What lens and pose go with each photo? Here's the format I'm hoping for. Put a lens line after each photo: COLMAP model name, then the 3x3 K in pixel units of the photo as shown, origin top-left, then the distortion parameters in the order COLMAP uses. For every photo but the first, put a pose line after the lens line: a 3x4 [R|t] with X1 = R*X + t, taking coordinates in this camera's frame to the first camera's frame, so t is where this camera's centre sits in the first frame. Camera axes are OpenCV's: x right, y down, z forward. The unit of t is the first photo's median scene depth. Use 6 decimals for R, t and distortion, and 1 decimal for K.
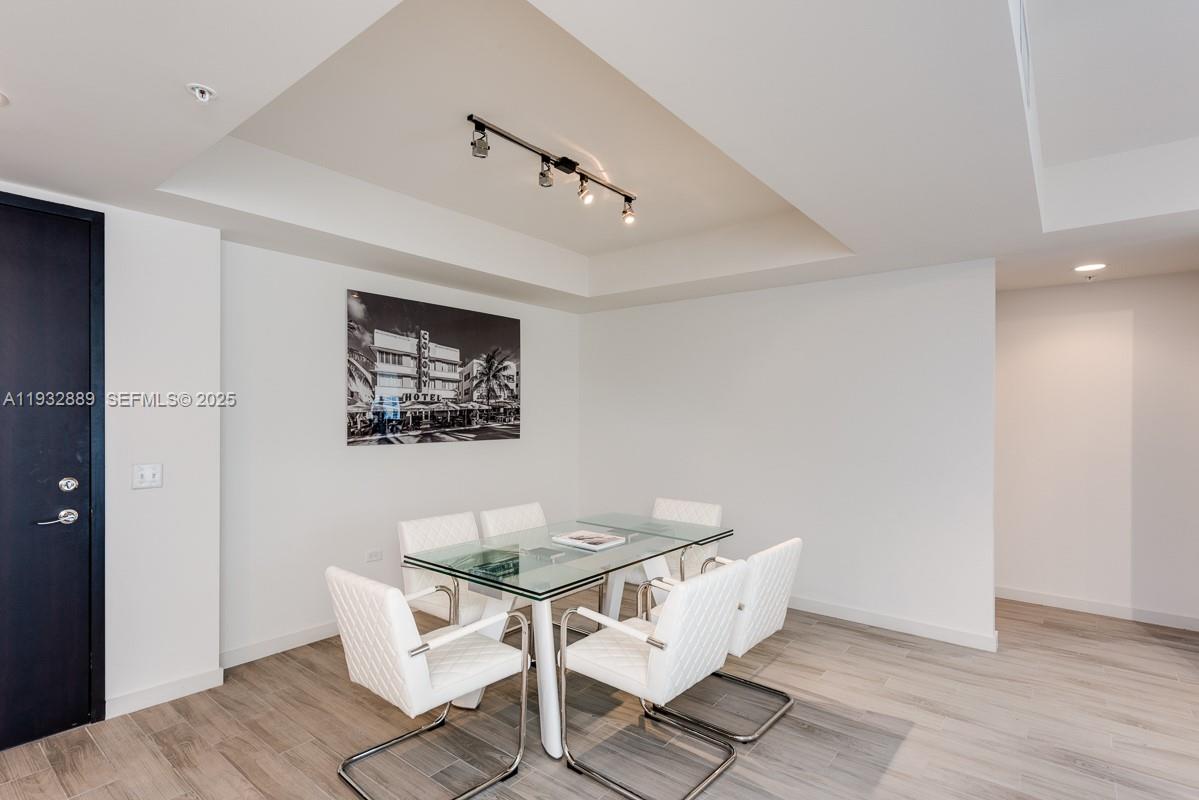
lens RADIAL K [[578.0, 0, 596.8], [0, 578.0, 405.2], [0, 0, 1]] dist [-0.008091, -0.001723]
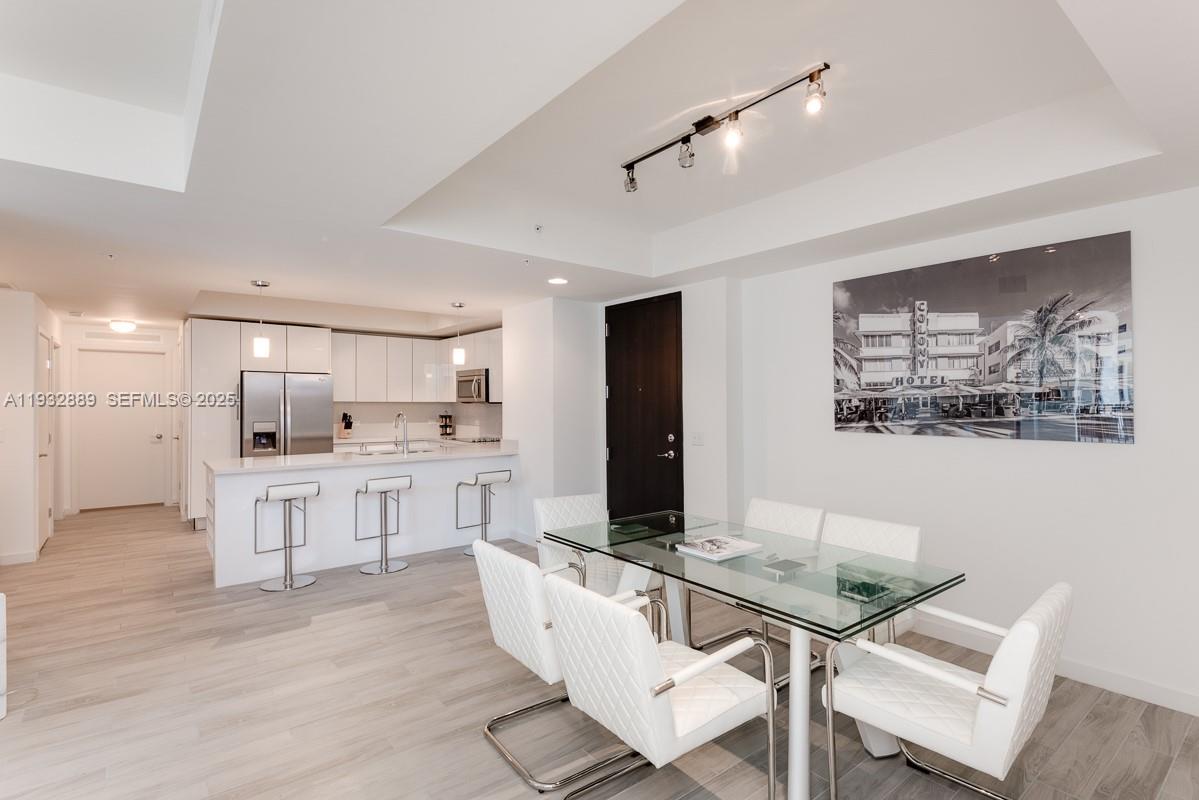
lens RADIAL K [[578.0, 0, 615.7], [0, 578.0, 391.5], [0, 0, 1]] dist [-0.008091, -0.001723]
pose [[-0.226261, -0.023996, -0.973771, 0.617637], [0.010803, 0.999573, -0.027142, 0.020326], [0.974007, -0.016661, -0.225905, 0.764699]]
